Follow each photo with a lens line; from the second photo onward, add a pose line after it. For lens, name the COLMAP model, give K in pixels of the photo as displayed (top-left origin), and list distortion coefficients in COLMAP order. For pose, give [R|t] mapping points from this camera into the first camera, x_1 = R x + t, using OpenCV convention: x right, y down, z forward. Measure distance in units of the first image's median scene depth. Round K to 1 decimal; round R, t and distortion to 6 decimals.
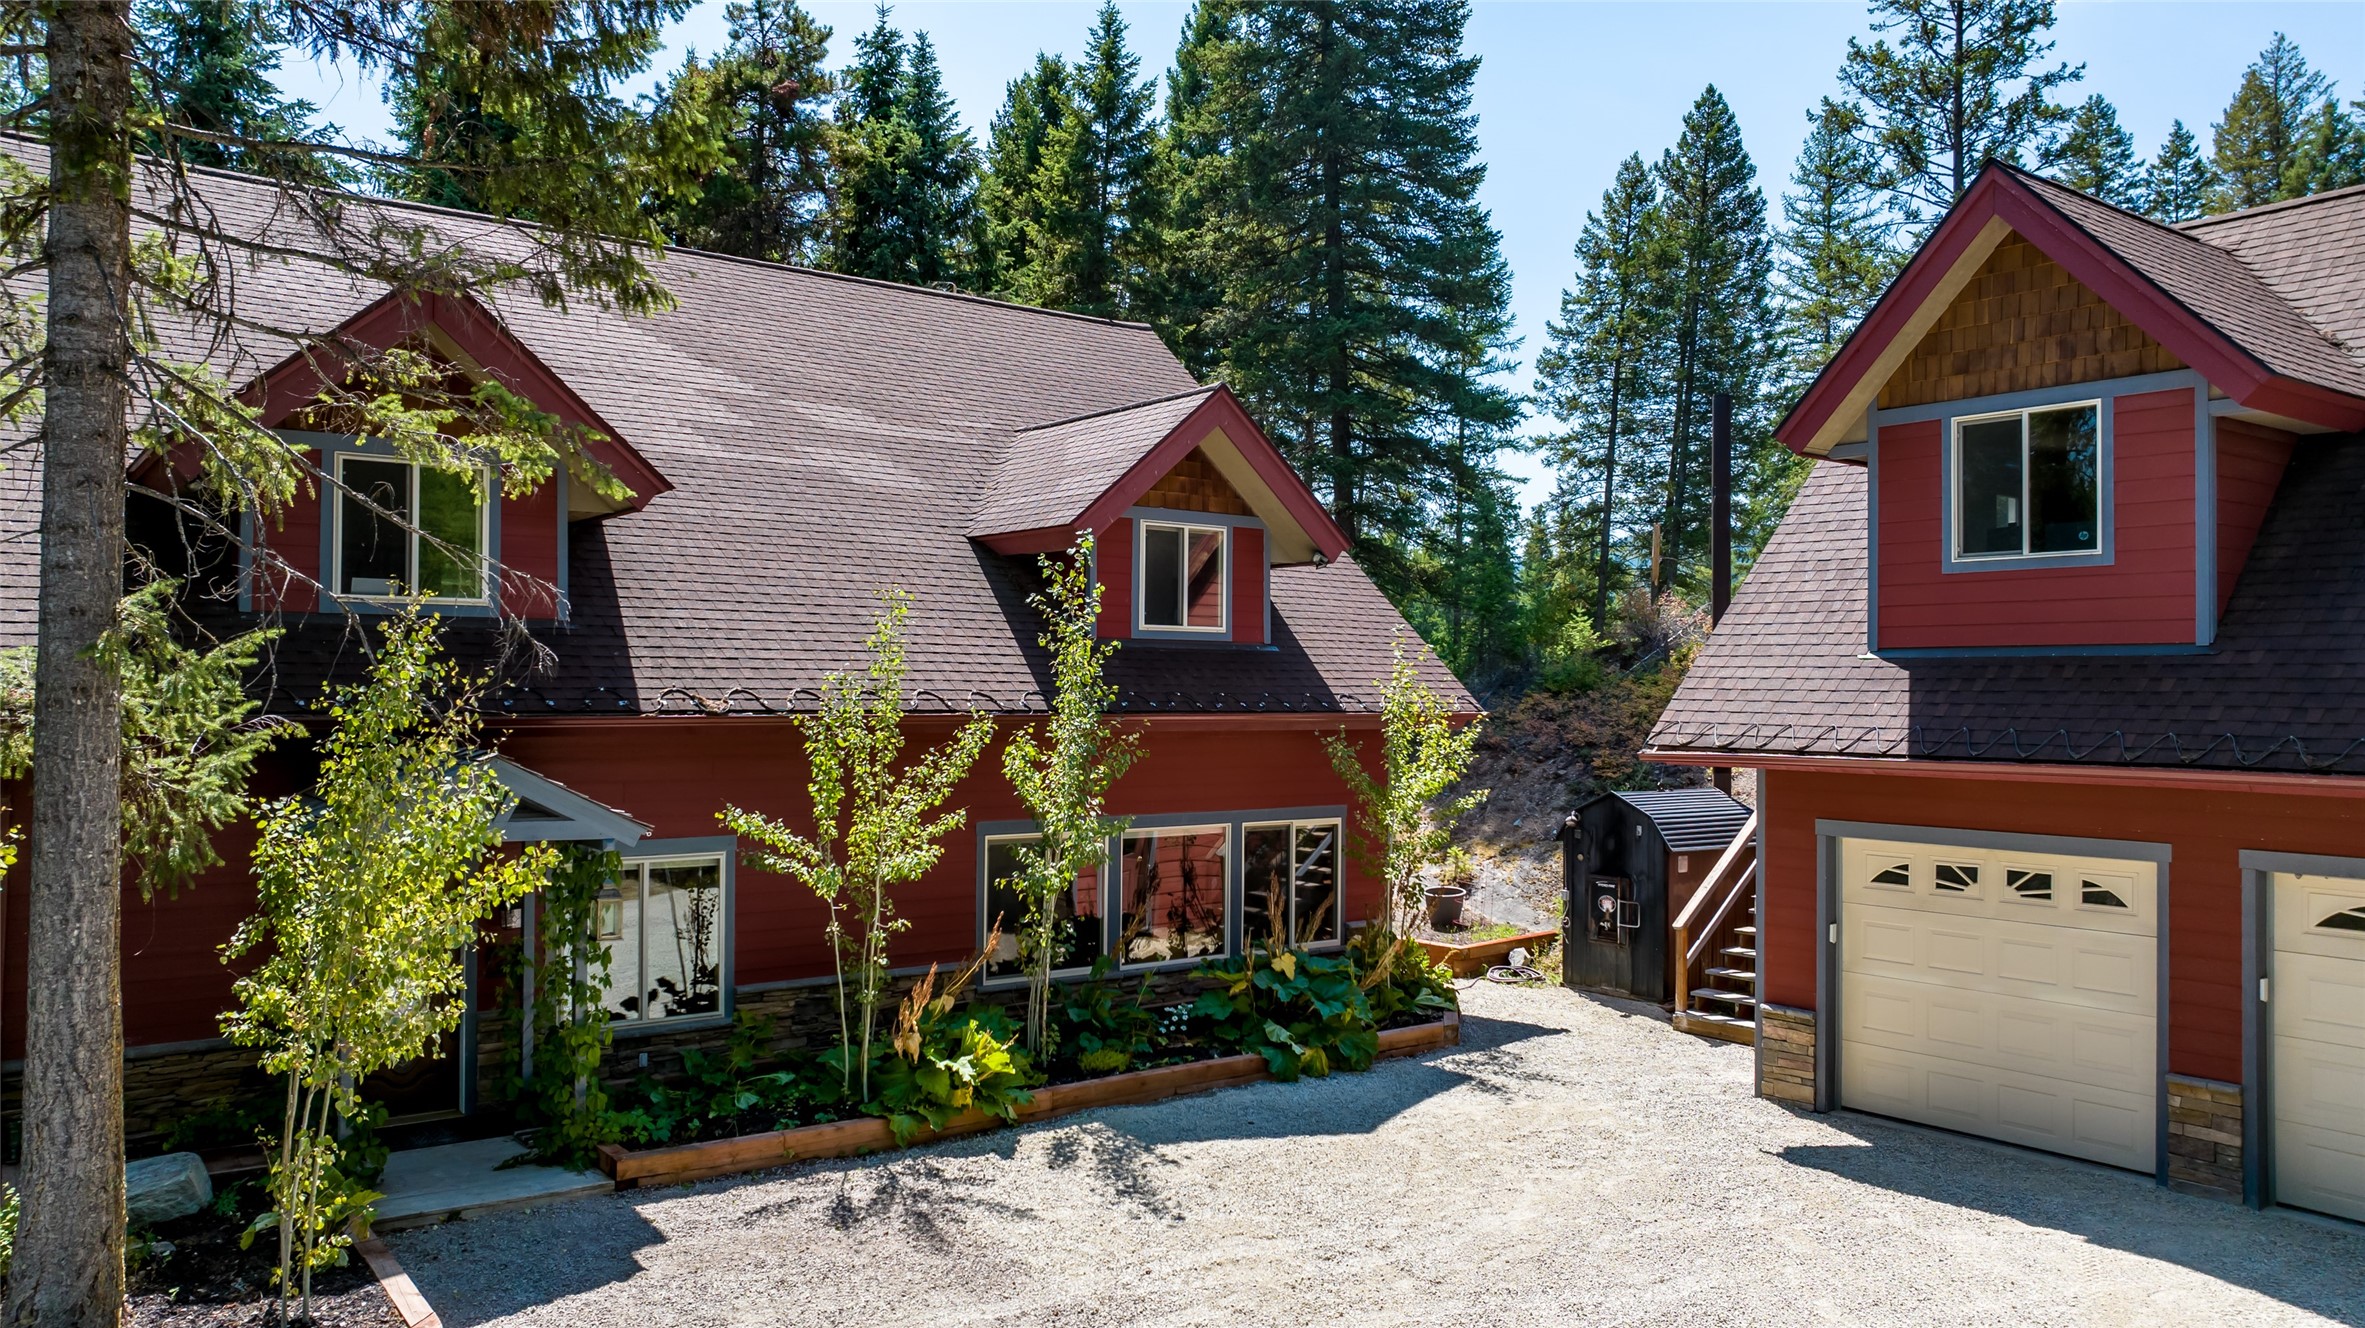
lens RADIAL K [[1647.4, 0, 1182.5], [0, 1647.4, 664.0], [0, 0, 1]] dist [-0.055512, 0.070153]
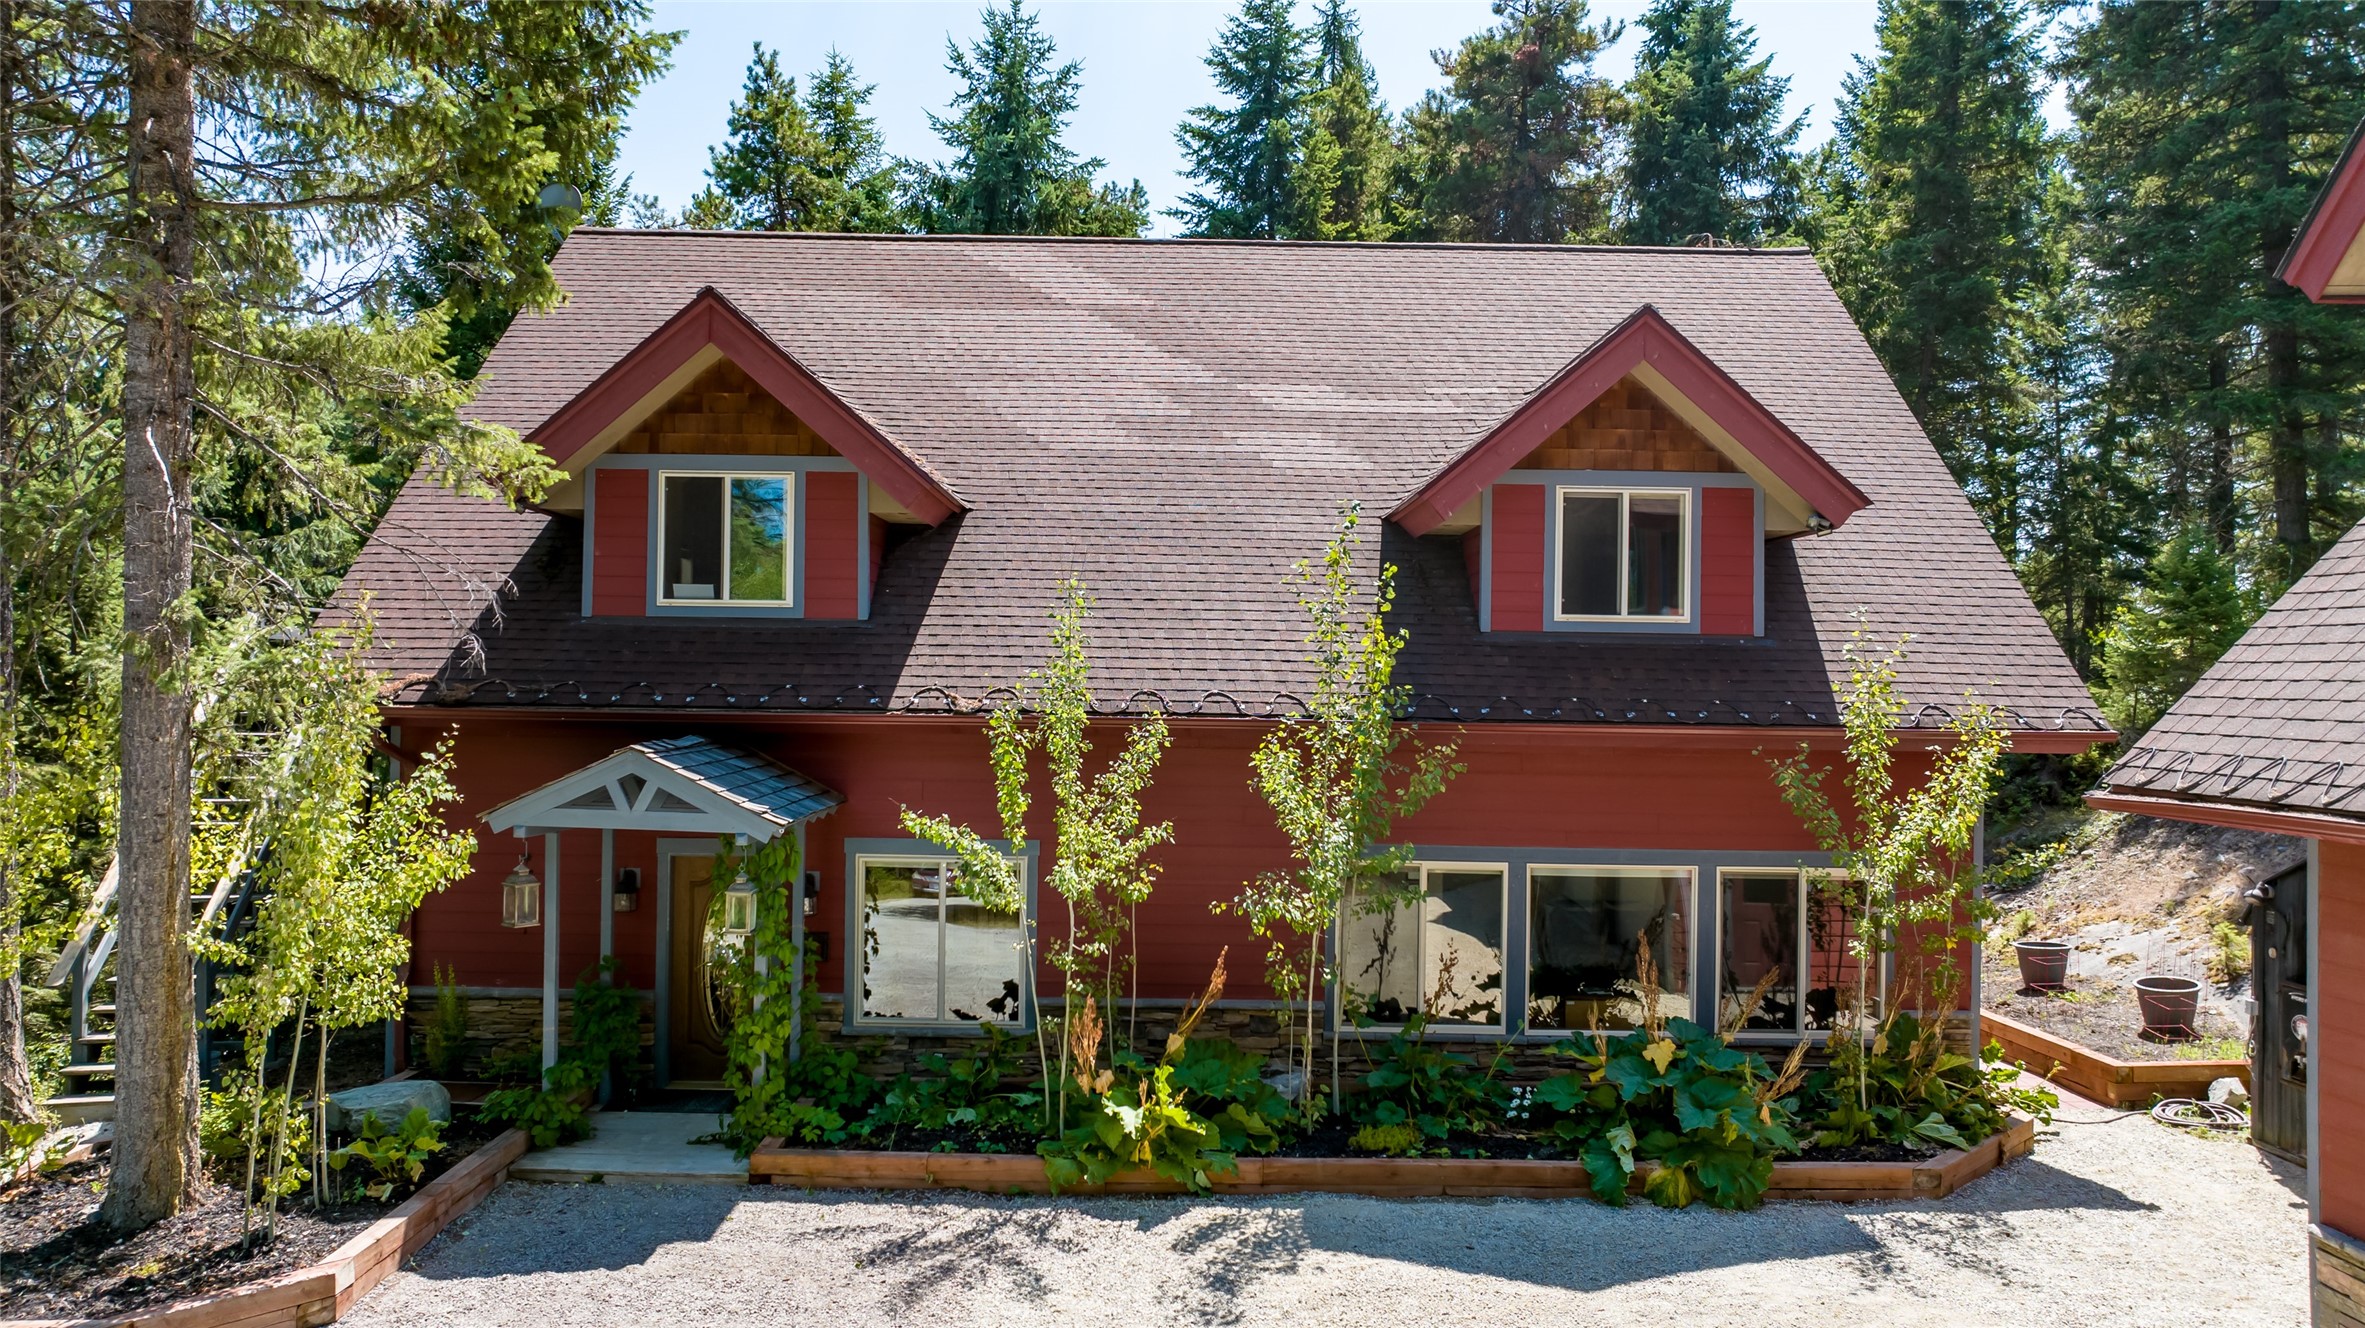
lens RADIAL K [[1677.4, 0, 1182.5], [0, 1677.4, 664.0], [0, 0, 1]] dist [-0.017568, -0.000725]
pose [[0.801749, -0.003014, -0.597653, 0.446199], [0.000090, 0.999988, -0.004924, 0.006566], [0.597661, 0.003894, 0.801739, 0.303930]]
